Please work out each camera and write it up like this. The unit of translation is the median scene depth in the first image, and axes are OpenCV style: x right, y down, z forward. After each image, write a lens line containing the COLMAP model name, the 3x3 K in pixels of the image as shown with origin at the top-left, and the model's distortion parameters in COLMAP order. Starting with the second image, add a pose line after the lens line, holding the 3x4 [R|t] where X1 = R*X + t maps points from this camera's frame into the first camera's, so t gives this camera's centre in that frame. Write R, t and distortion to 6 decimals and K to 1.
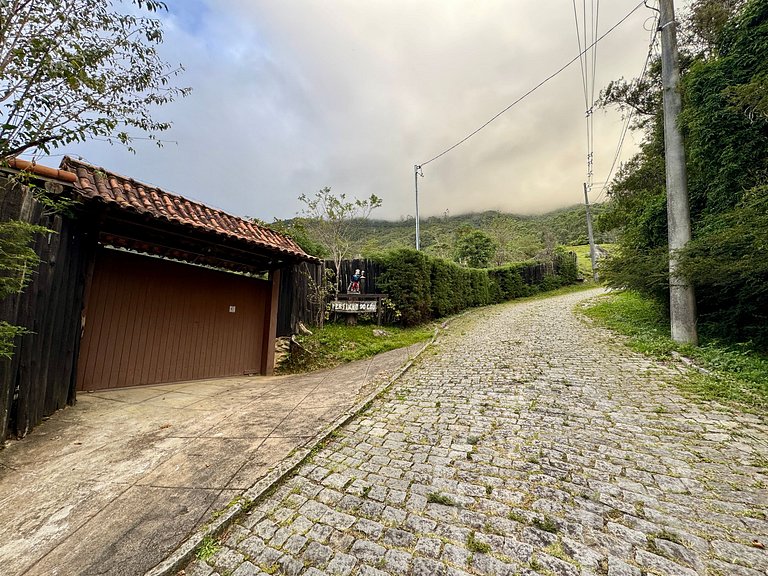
lens RADIAL K [[317.0, 0, 384.0], [0, 317.0, 288.0], [0, 0, 1]] dist [0.001048, 0.000050]
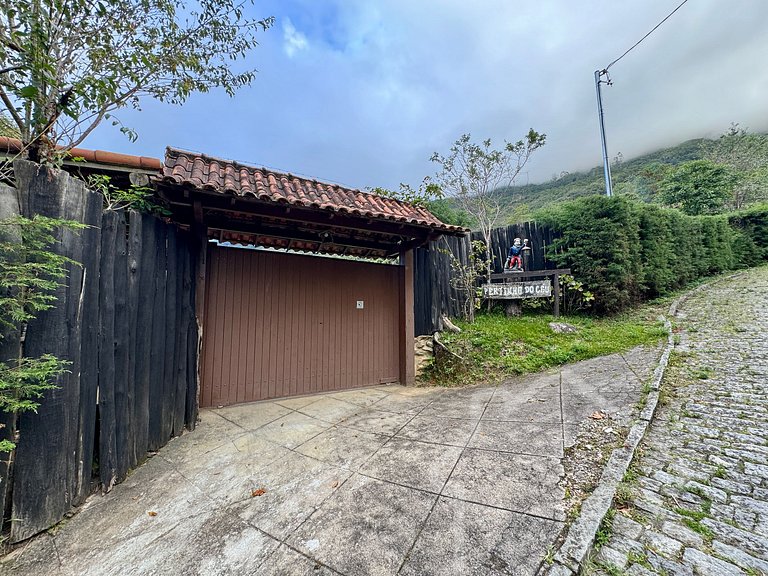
lens RADIAL K [[317.0, 0, 384.0], [0, 317.0, 288.0], [0, 0, 1]] dist [0.001048, 0.000050]
pose [[0.898138, -0.060987, -0.435463, -0.056788], [0.088588, 0.995125, 0.043343, -0.004598], [0.430697, -0.077505, 0.899162, 0.255783]]
